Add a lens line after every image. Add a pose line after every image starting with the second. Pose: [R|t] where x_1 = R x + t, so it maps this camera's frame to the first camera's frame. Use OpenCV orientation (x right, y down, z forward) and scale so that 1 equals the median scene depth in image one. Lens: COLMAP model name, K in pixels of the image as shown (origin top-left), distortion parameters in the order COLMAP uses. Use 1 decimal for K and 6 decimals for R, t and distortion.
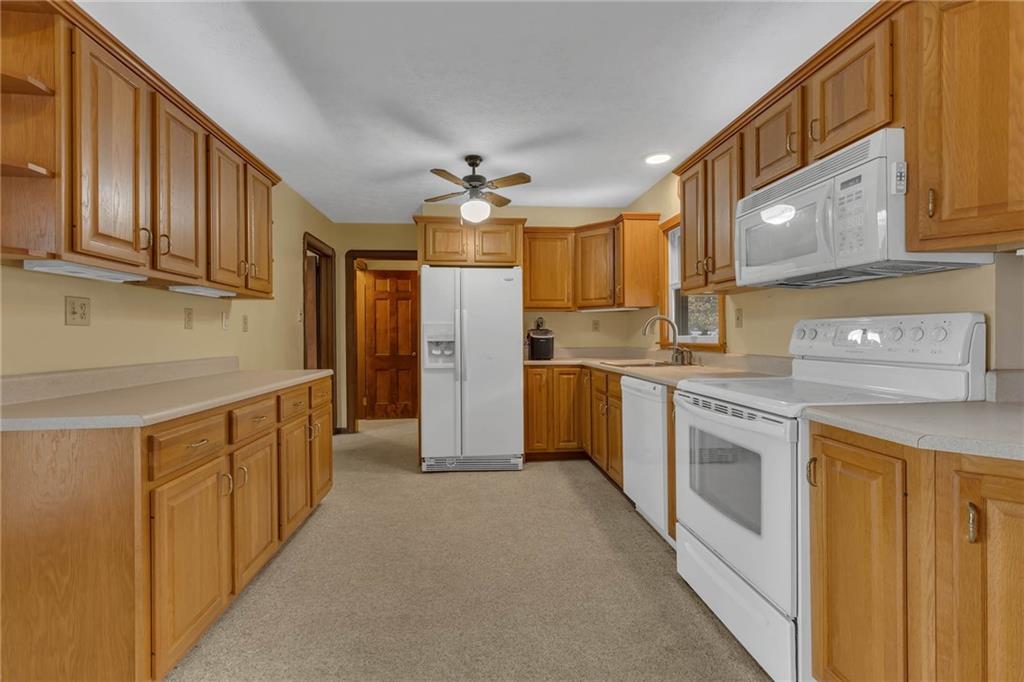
lens RADIAL K [[461.0, 0, 513.3], [0, 461.0, 338.6], [0, 0, 1]] dist [0.002182, 0.000243]
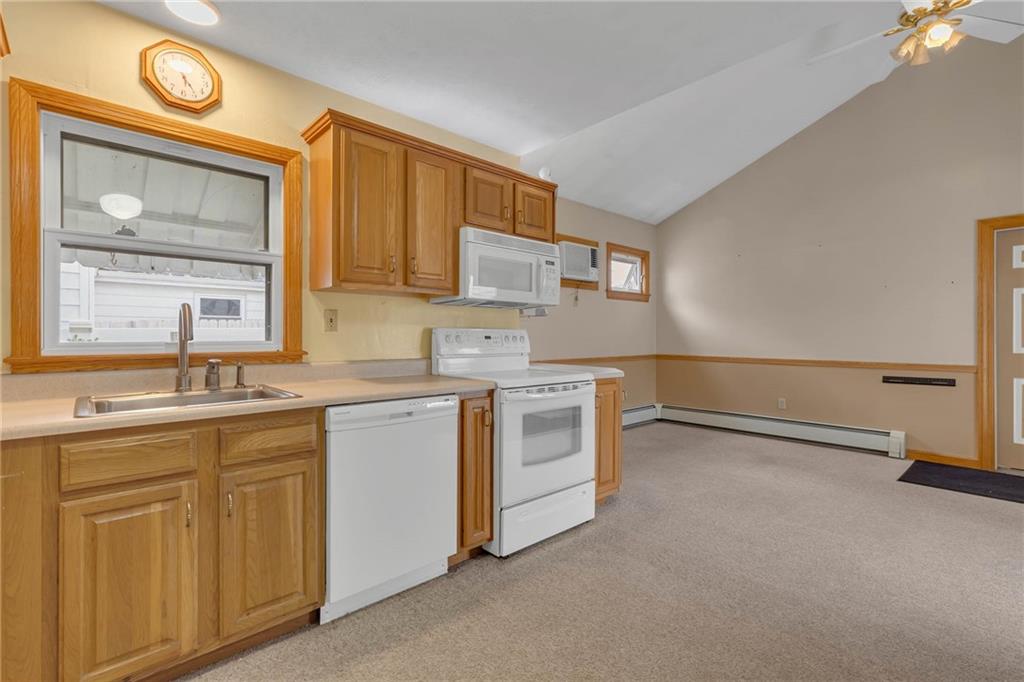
lens RADIAL K [[455.7, 0, 508.4], [0, 455.7, 333.5], [0, 0, 1]] dist [0.009997, 0.000165]
pose [[-0.593472, 0.009656, 0.804797, -0.344775], [0.006580, 0.999953, -0.007145, -0.009633], [-0.804828, 0.001055, -0.593507, 1.072482]]
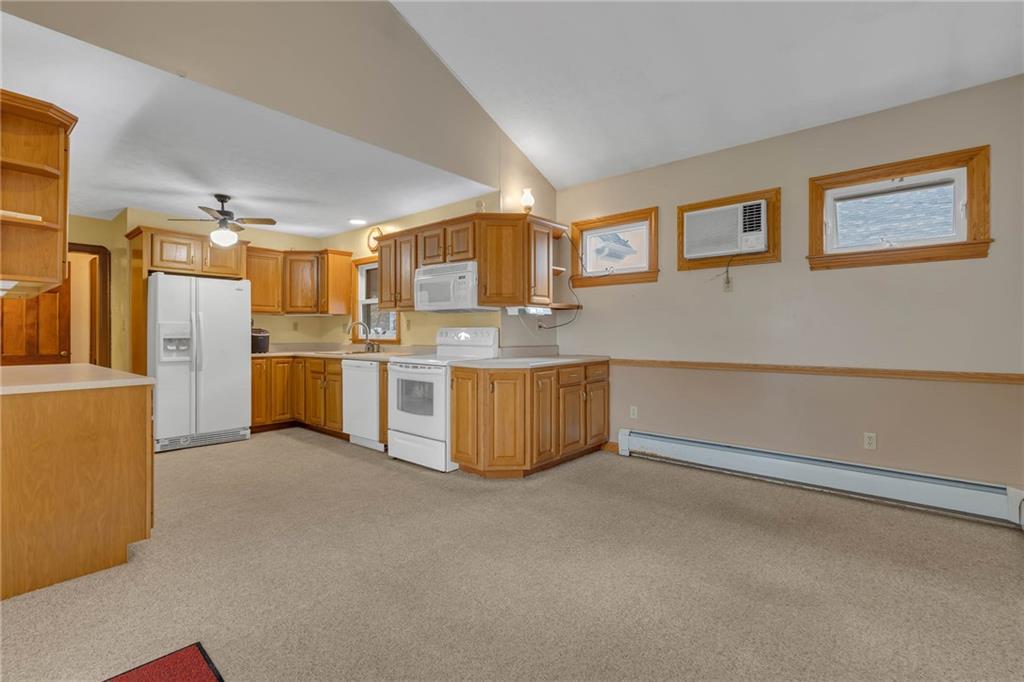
lens RADIAL K [[455.7, 0, 508.4], [0, 455.7, 333.5], [0, 0, 1]] dist [0.009997, 0.000165]
pose [[0.719403, 0.006669, 0.694561, -0.412056], [-0.001143, 0.999964, -0.008418, 0.002653], [-0.694592, 0.005263, 0.719385, -0.492100]]
